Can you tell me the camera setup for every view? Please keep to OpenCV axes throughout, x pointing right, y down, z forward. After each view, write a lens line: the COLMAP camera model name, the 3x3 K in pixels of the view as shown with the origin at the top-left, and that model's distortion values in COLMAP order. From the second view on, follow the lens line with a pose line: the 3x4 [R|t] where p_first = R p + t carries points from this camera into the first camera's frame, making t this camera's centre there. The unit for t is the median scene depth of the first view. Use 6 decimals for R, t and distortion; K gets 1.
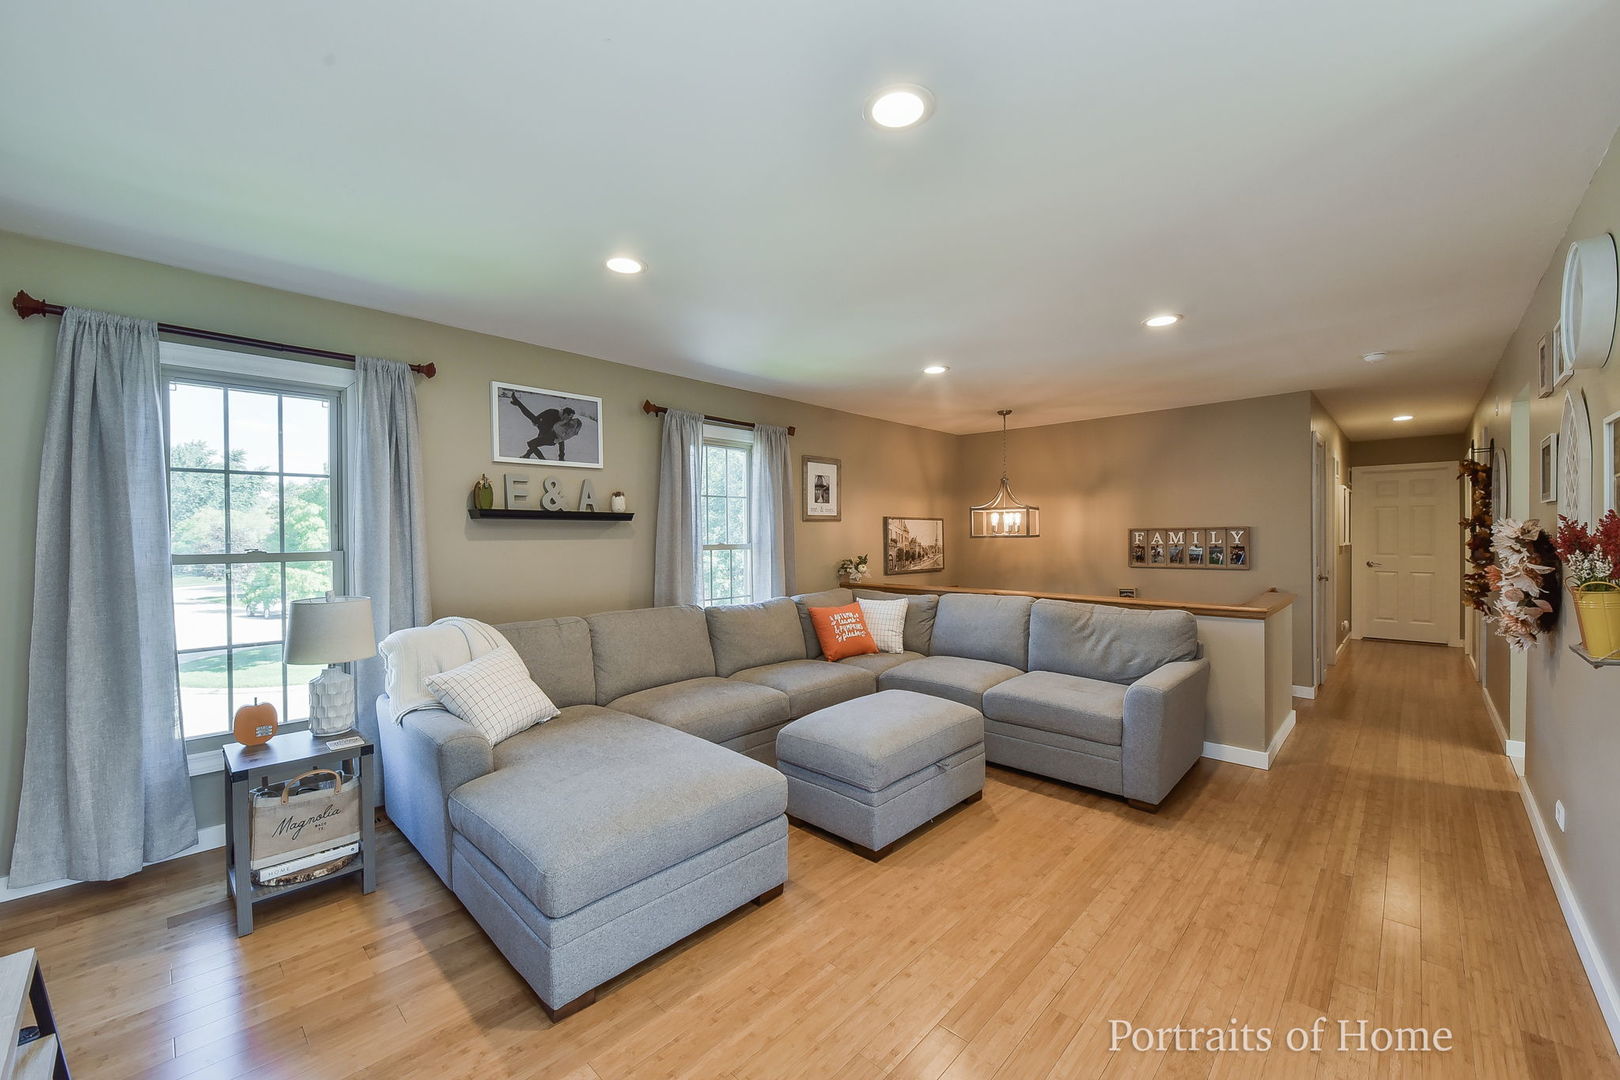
lens RADIAL K [[632.1, 0, 799.0], [0, 632.1, 545.5], [0, 0, 1]] dist [0.005153, -0.001658]
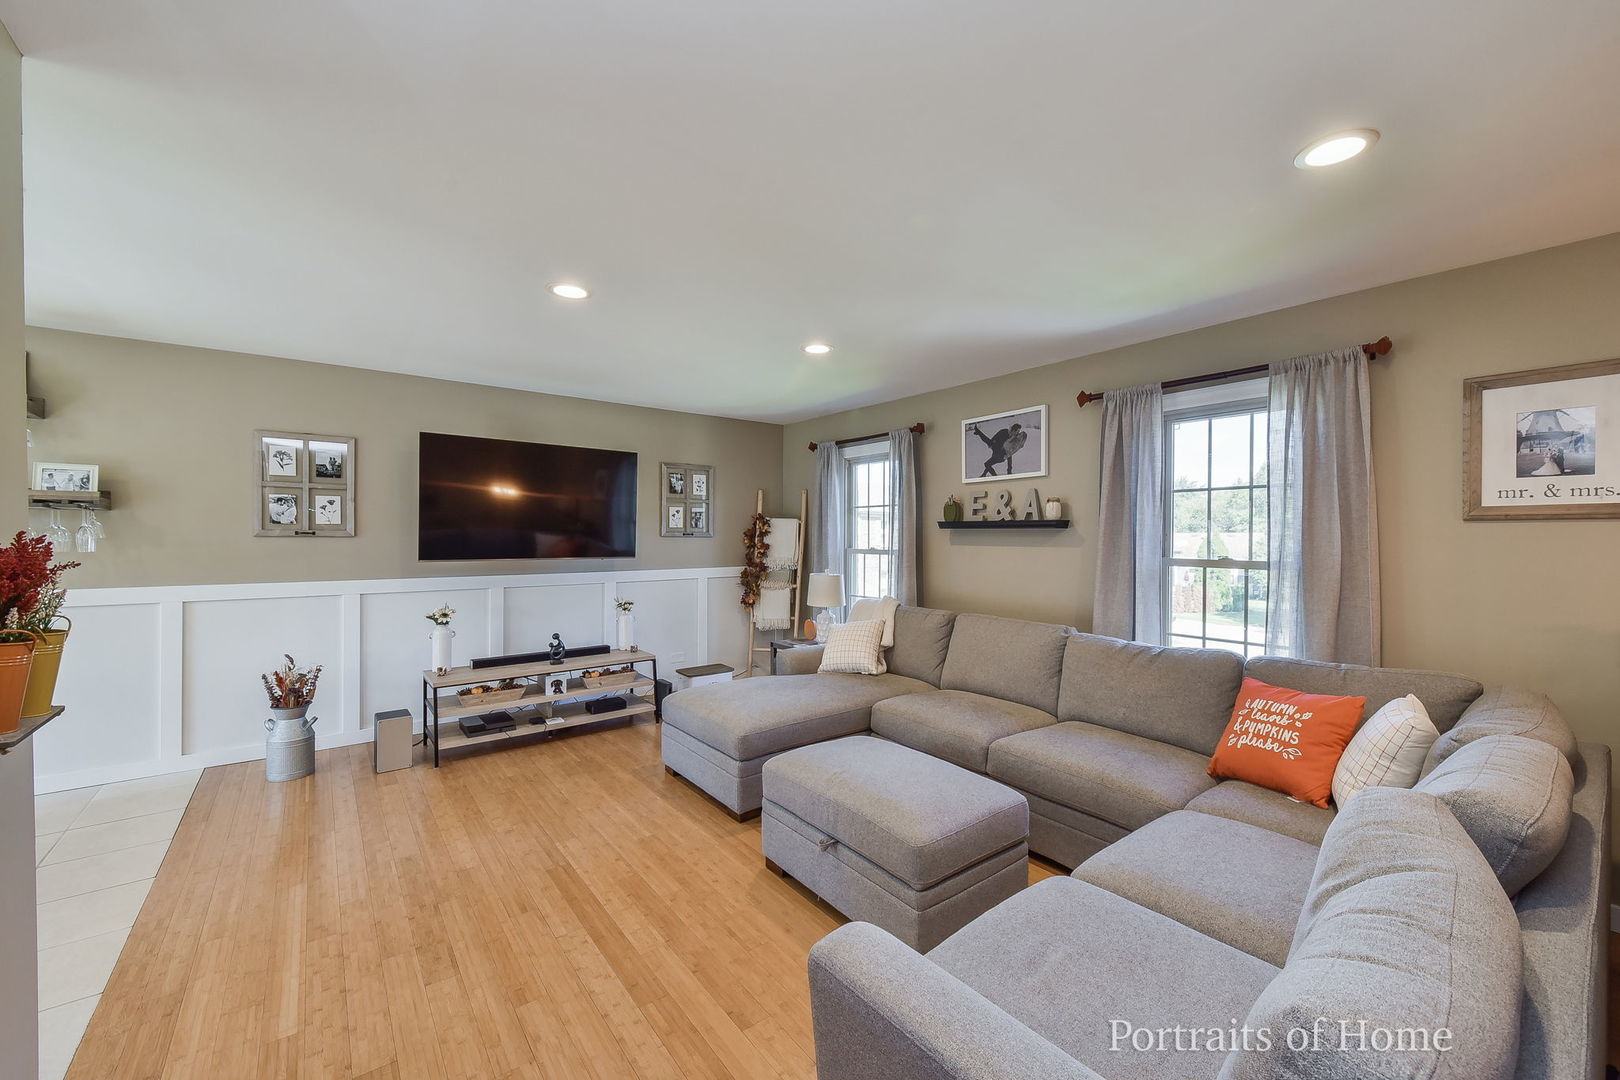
lens RADIAL K [[632.1, 0, 804.7], [0, 632.1, 537.0], [0, 0, 1]] dist [0.005153, -0.001658]
pose [[-0.144518, 0.002070, -0.989500, 0.714868], [-0.025487, 0.999658, 0.005813, -0.021741], [0.989174, 0.026060, -0.144416, 0.766142]]
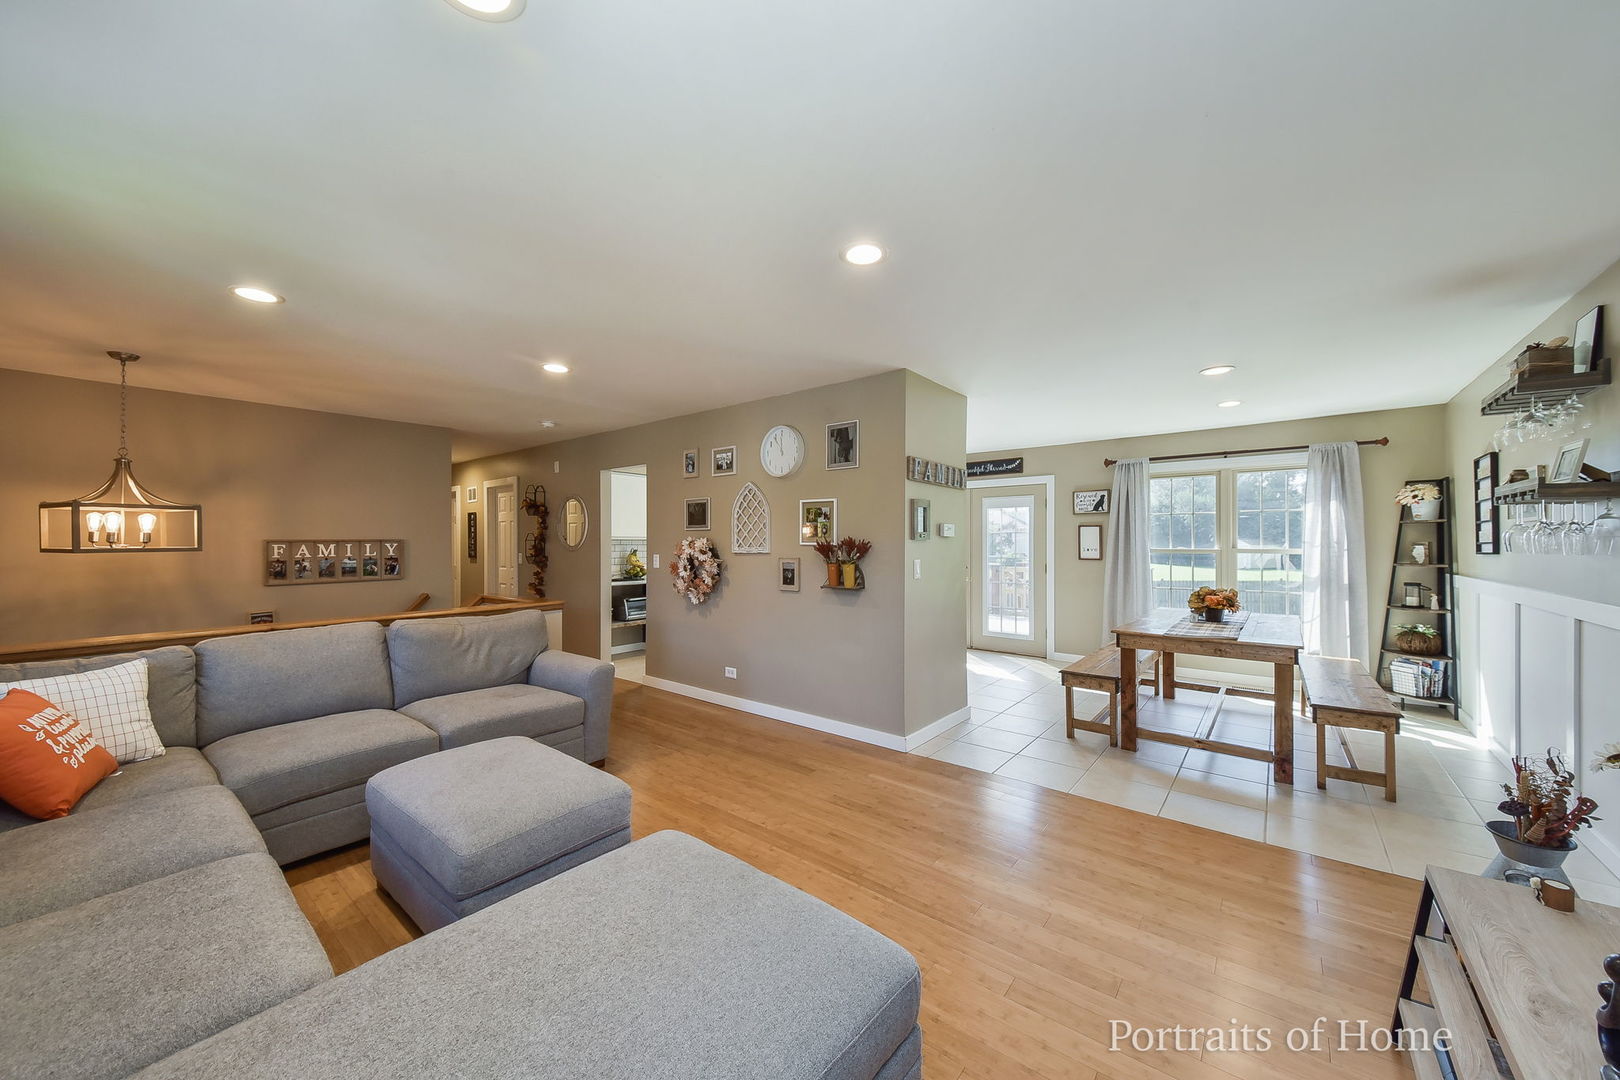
lens RADIAL K [[575.2, 0, 834.8], [0, 575.2, 537.2], [0, 0, 1]] dist [0.002682, 0.000442]
pose [[-0.129057, 0.015545, 0.991515, -0.480501], [0.022684, 0.999662, -0.012720, -0.005217], [-0.991378, 0.020850, -0.129366, 0.515143]]
